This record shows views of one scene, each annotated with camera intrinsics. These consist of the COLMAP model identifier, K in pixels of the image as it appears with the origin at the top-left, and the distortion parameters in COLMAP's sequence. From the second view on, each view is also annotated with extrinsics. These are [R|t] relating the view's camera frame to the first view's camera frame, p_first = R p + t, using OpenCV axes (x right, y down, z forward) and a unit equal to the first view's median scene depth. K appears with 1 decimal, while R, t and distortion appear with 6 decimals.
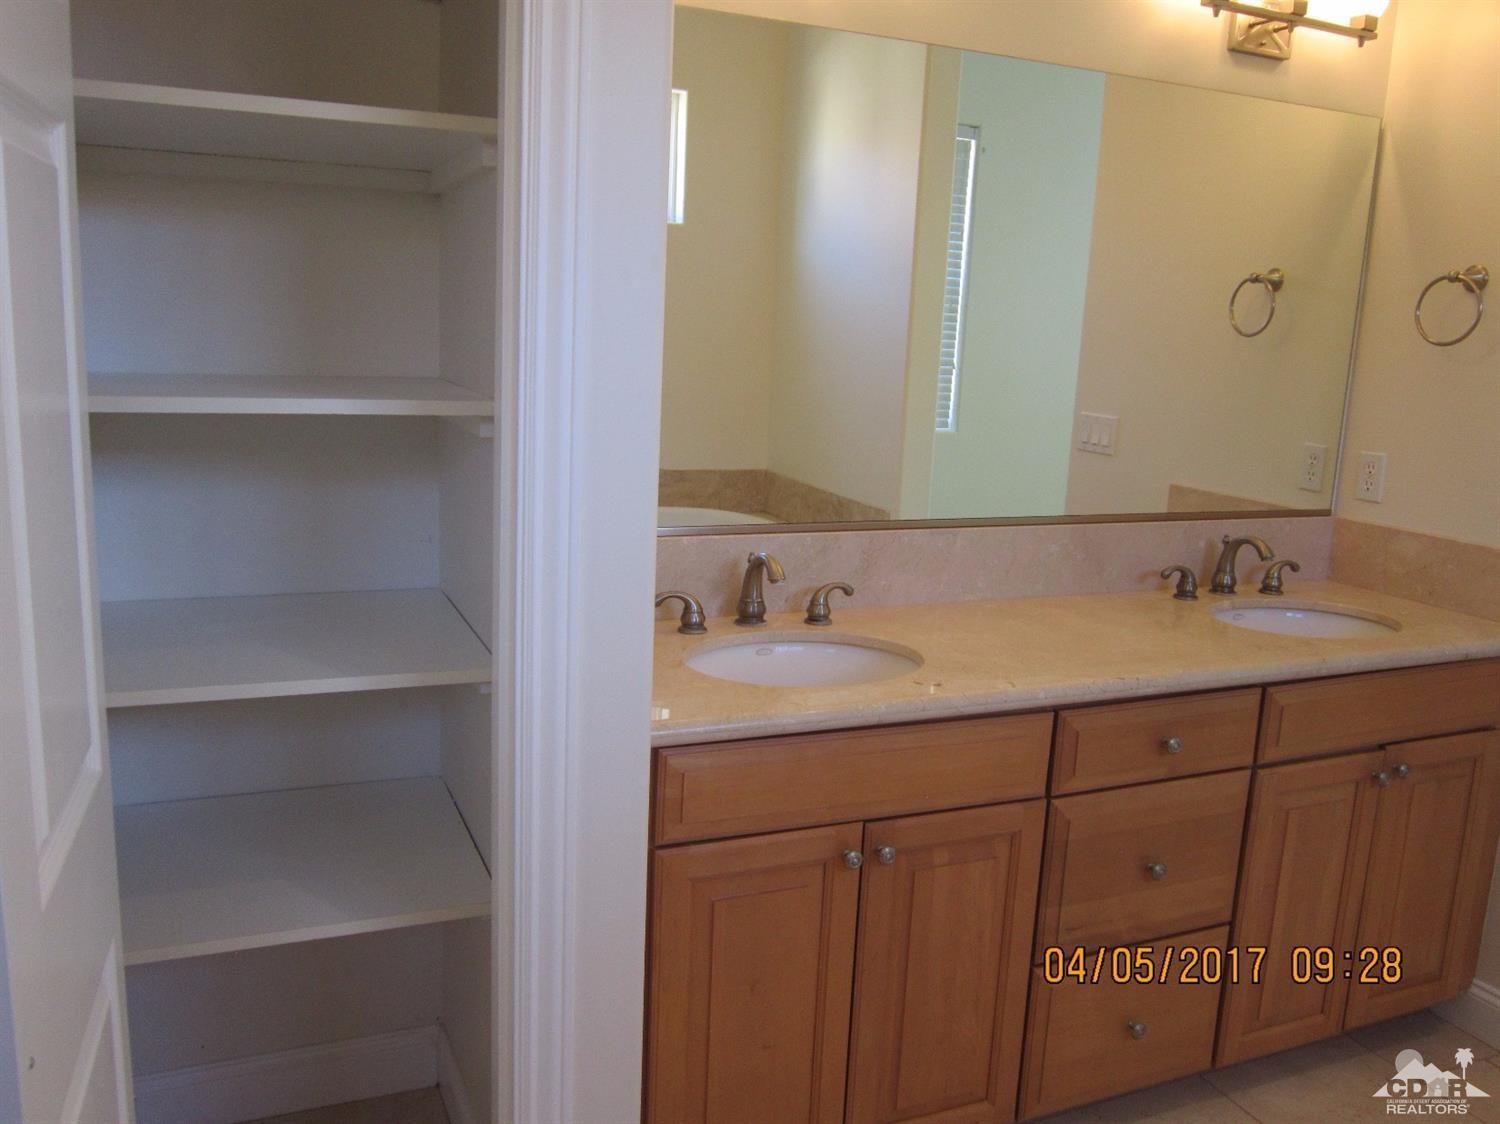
lens RADIAL K [[1223.1, 0, 744.0], [0, 1223.1, 561.5], [0, 0, 1]] dist [-0.051402, 0.020358]
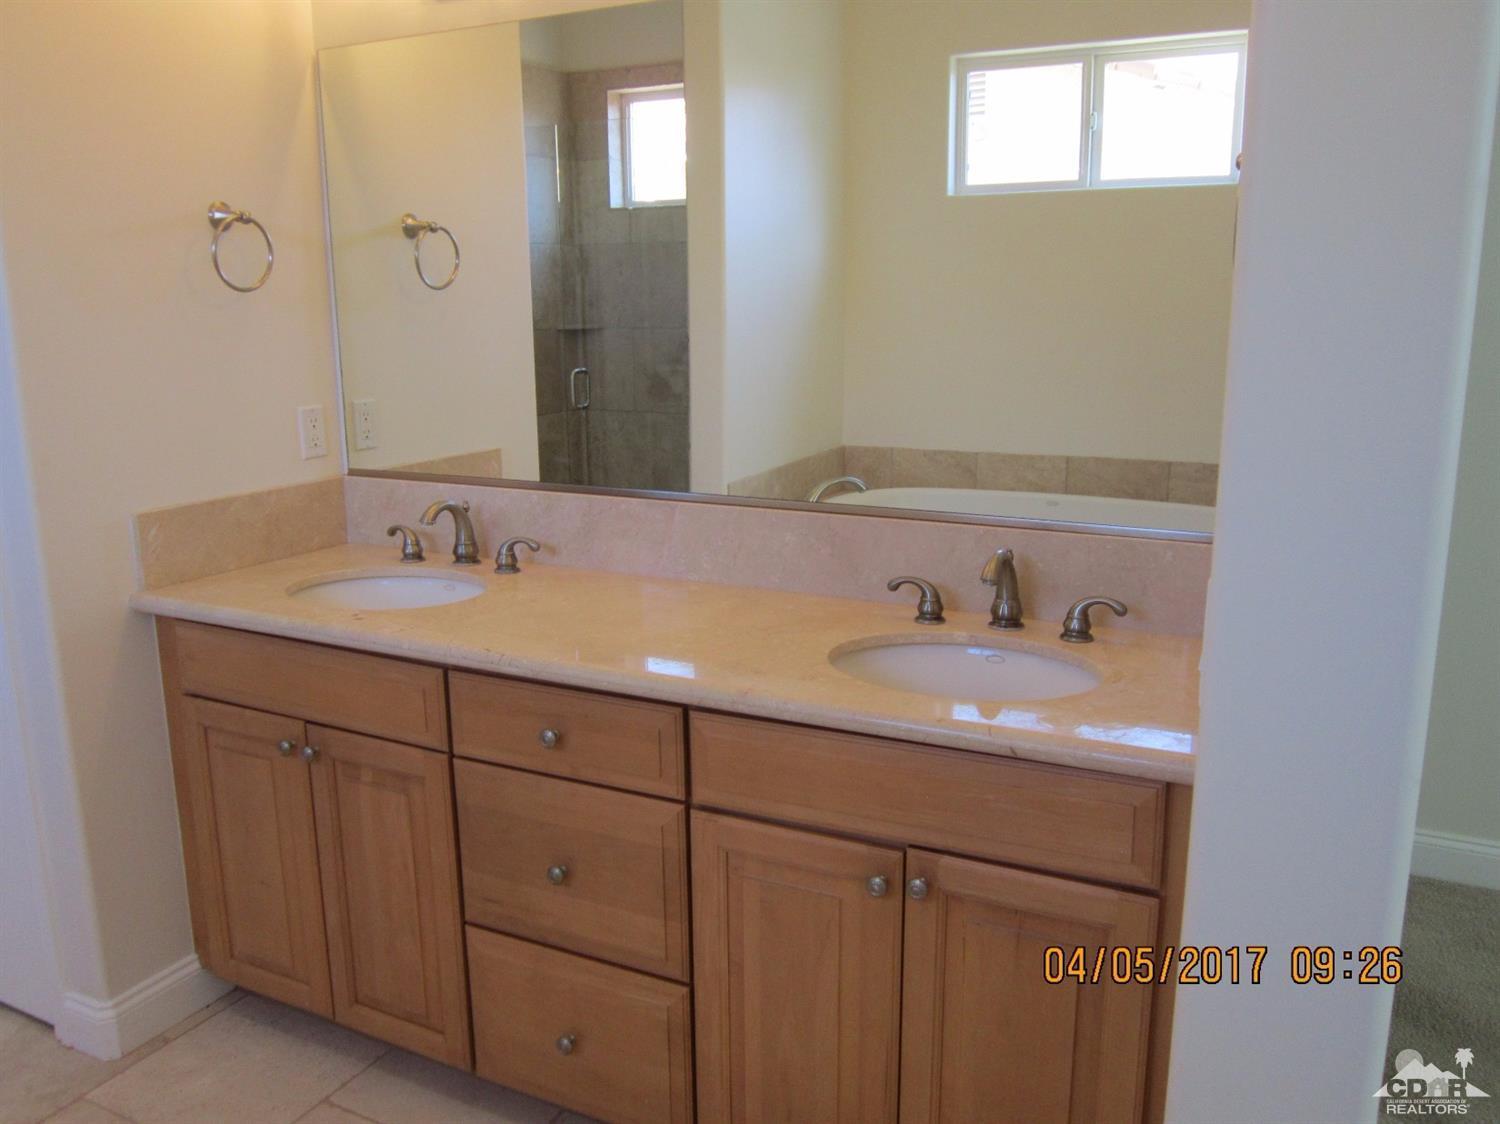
lens RADIAL K [[1223.1, 0, 741.4], [0, 1223.1, 563.3], [0, 0, 1]] dist [-0.051402, 0.020358]
pose [[0.616489, 0.113483, -0.779142, 1.080687], [-0.111376, 0.992177, 0.056386, -0.044831], [0.779446, 0.052016, 0.624306, 0.504322]]
